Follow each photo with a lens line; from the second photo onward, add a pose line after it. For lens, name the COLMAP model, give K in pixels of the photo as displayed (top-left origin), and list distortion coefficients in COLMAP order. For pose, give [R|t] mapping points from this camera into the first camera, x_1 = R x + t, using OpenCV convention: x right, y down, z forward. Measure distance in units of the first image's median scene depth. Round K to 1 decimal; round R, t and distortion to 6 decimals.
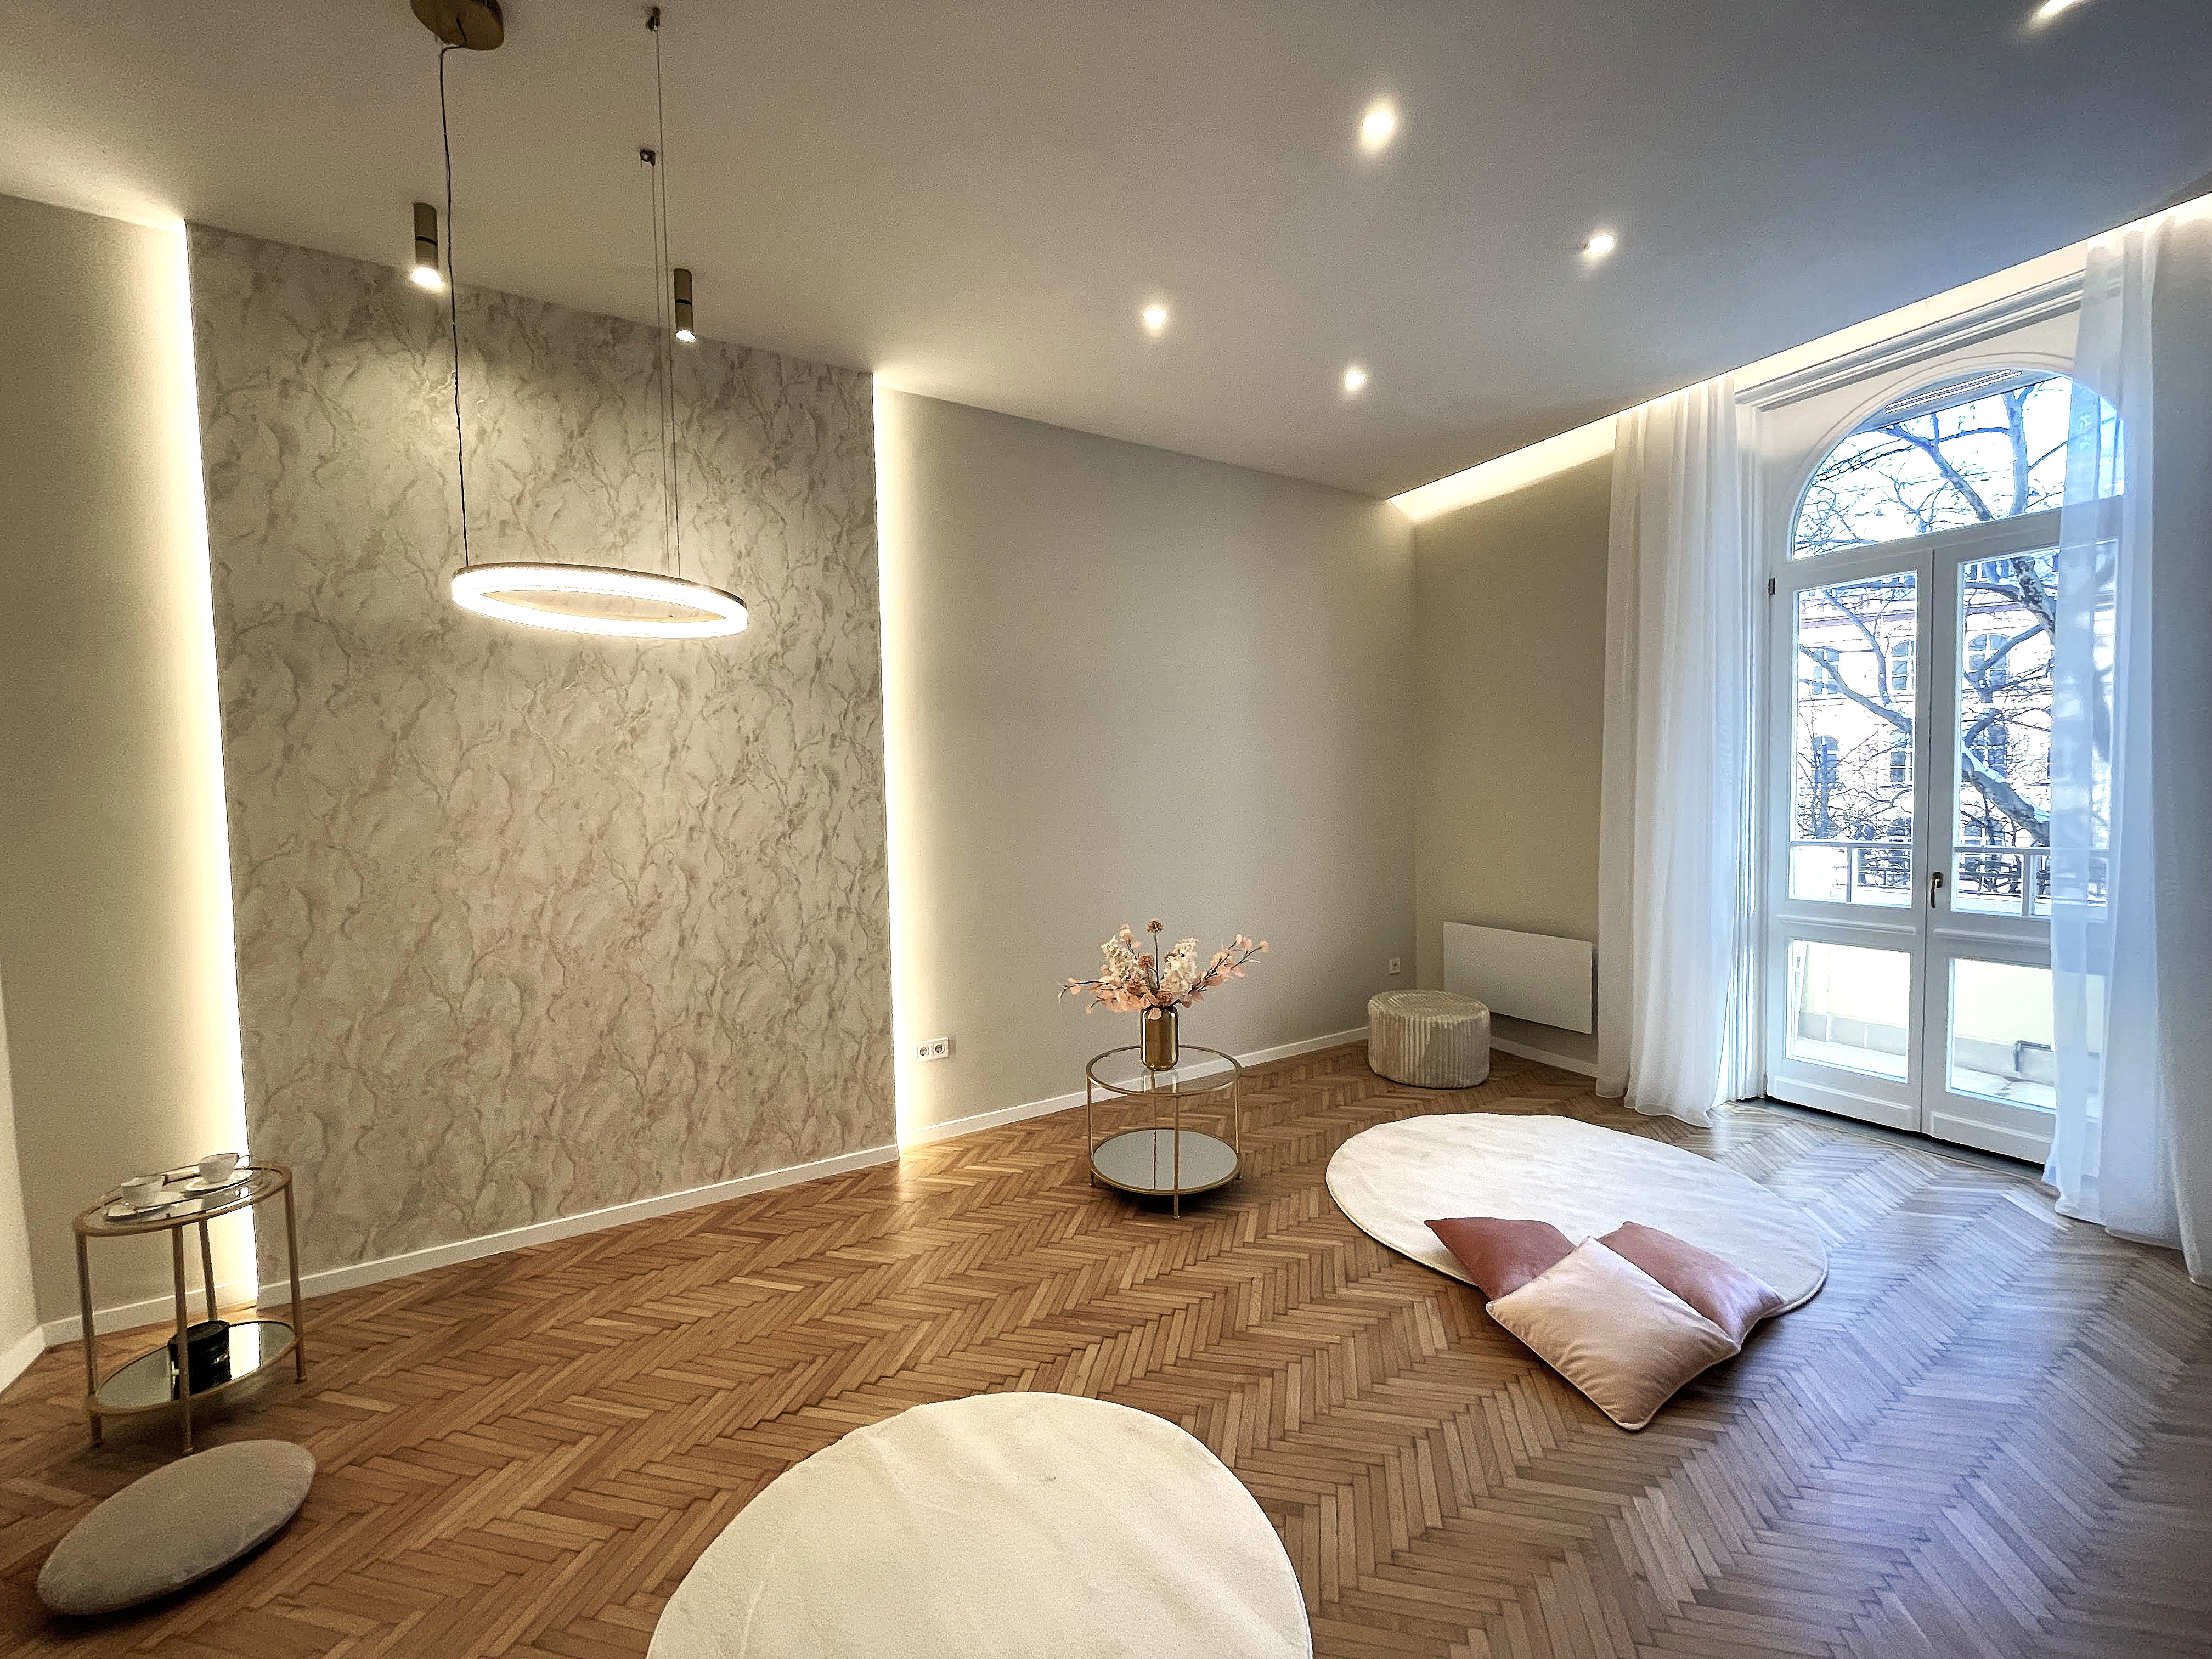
lens RADIAL K [[892.1, 0, 1113.3], [0, 892.1, 836.6], [0, 0, 1]] dist [0.000346, -0.000080]
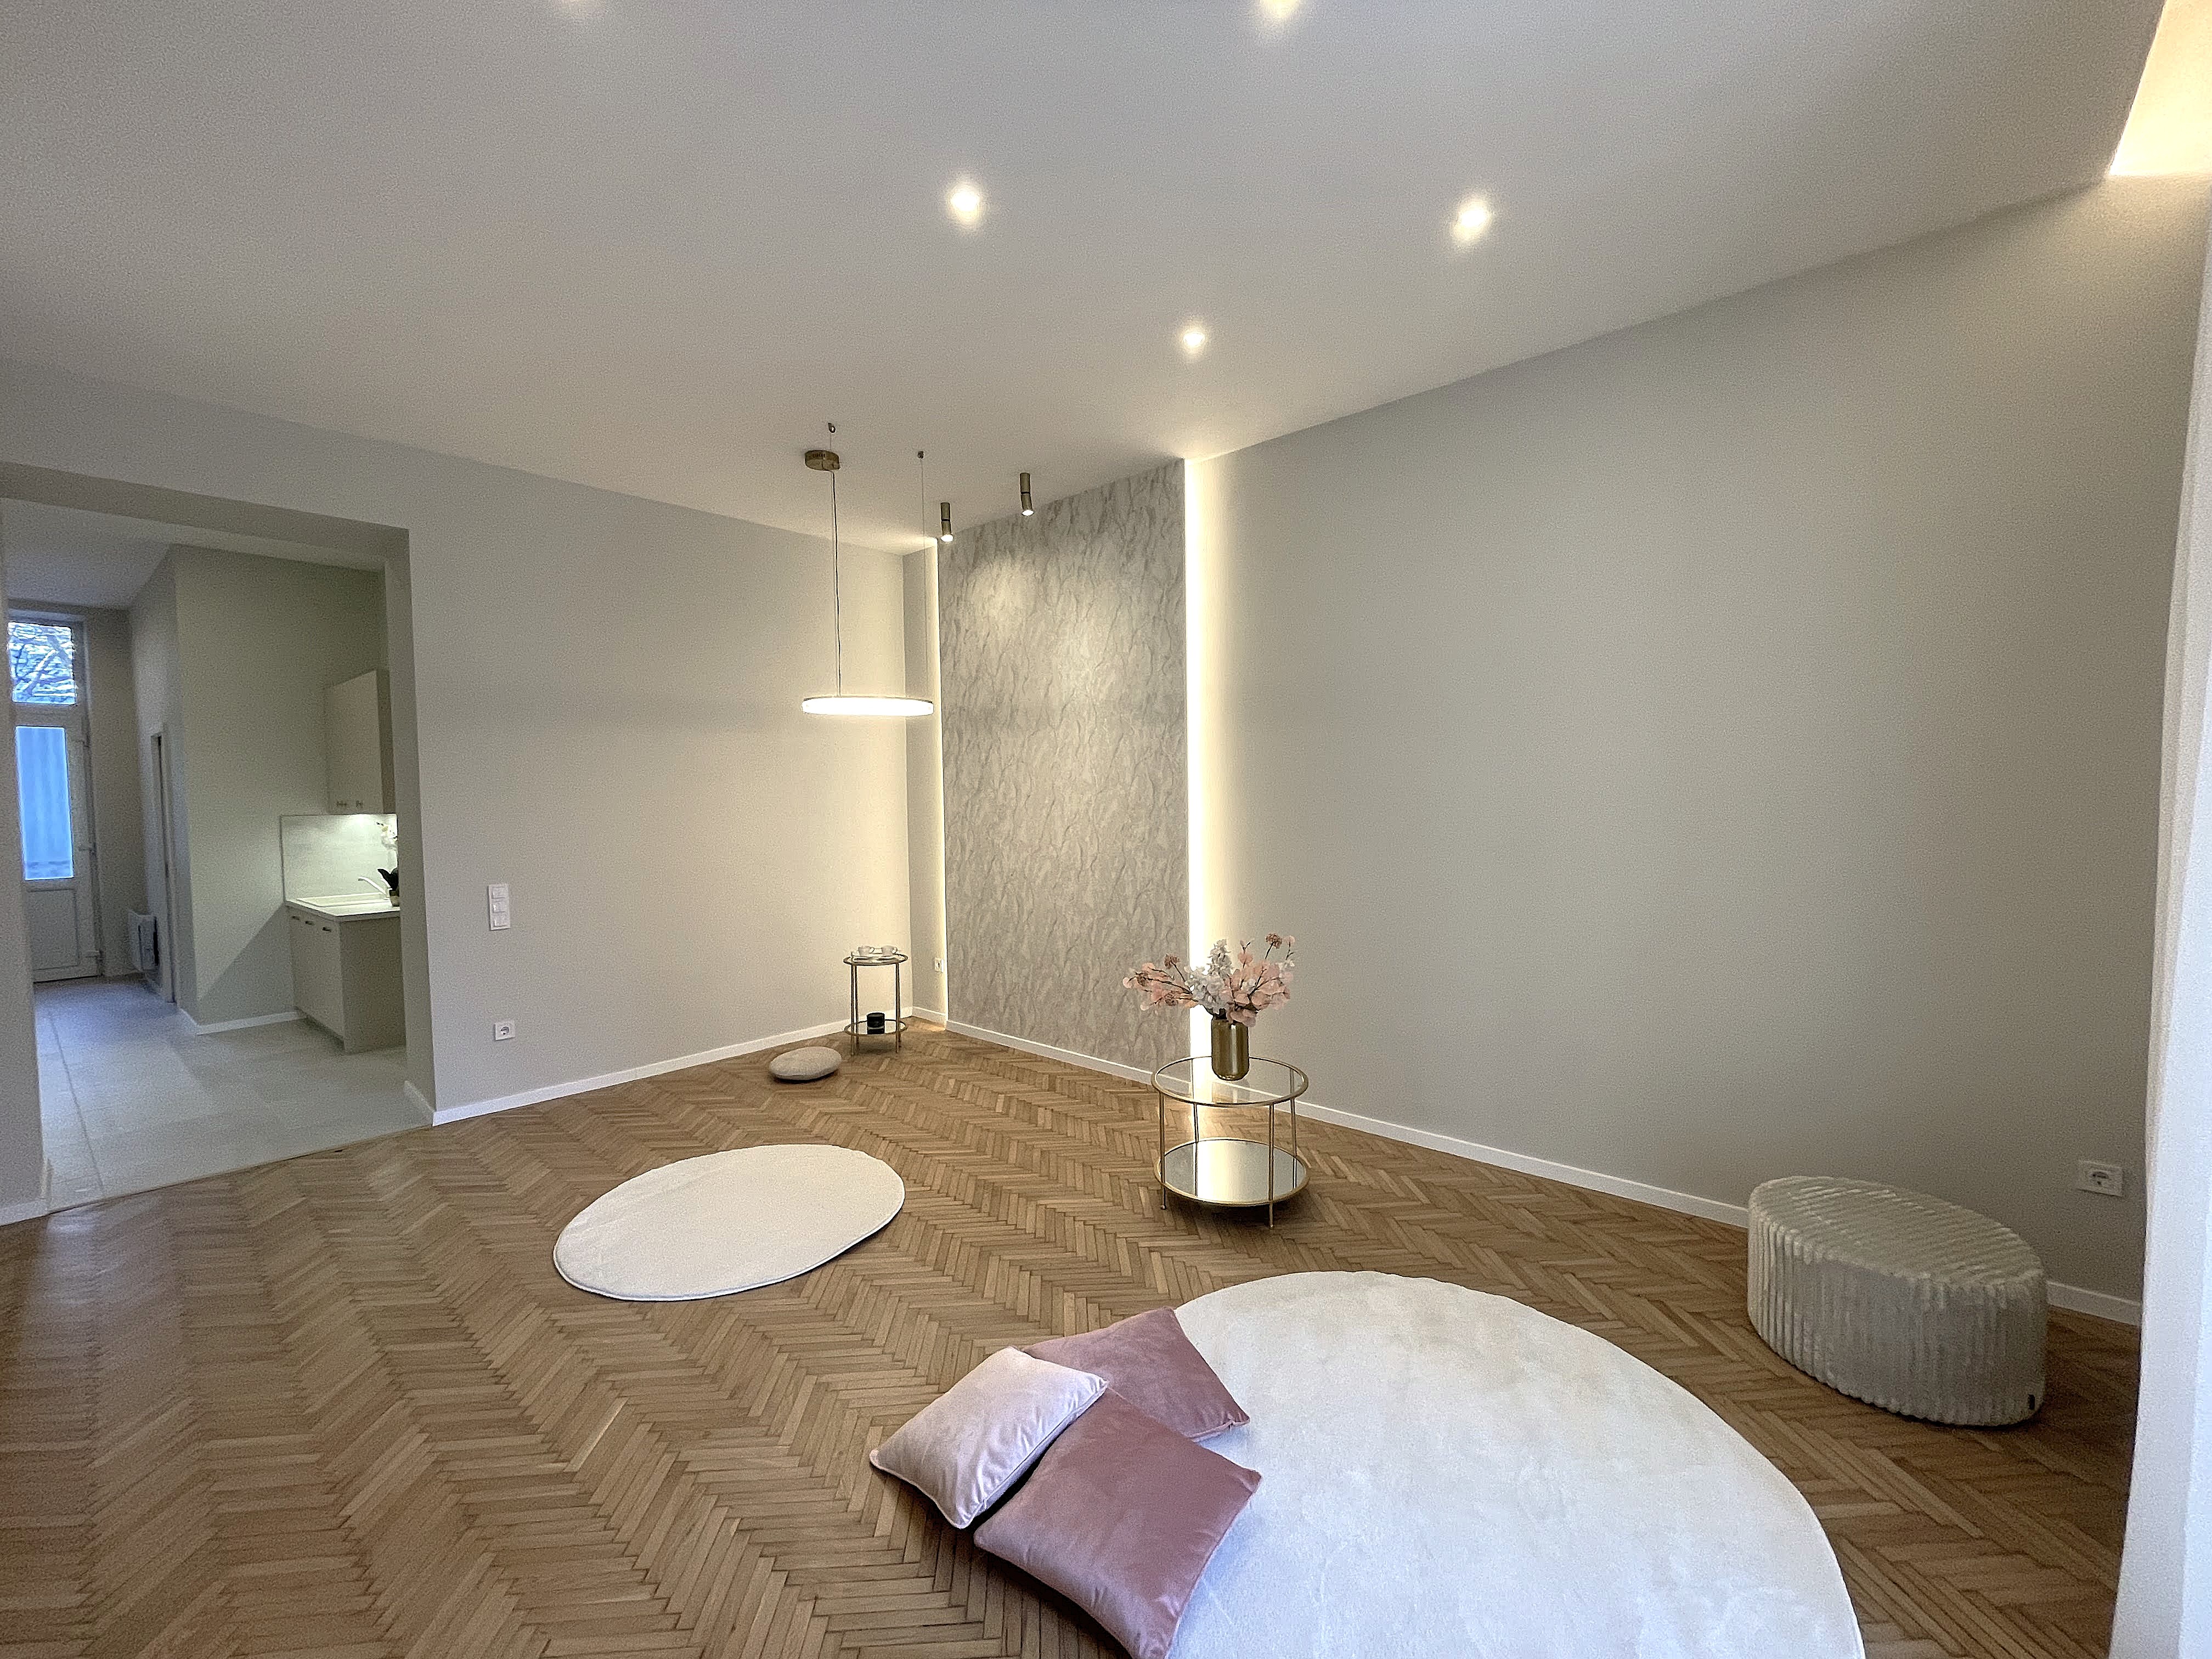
lens RADIAL K [[892.1, 0, 1109.1], [0, 892.1, 838.3], [0, 0, 1]] dist [0.000346, -0.000080]
pose [[0.290027, 0.061780, -0.955022, 1.056513], [-0.045182, 0.997685, 0.050819, -0.057799], [0.955951, 0.028411, 0.292147, 0.636554]]
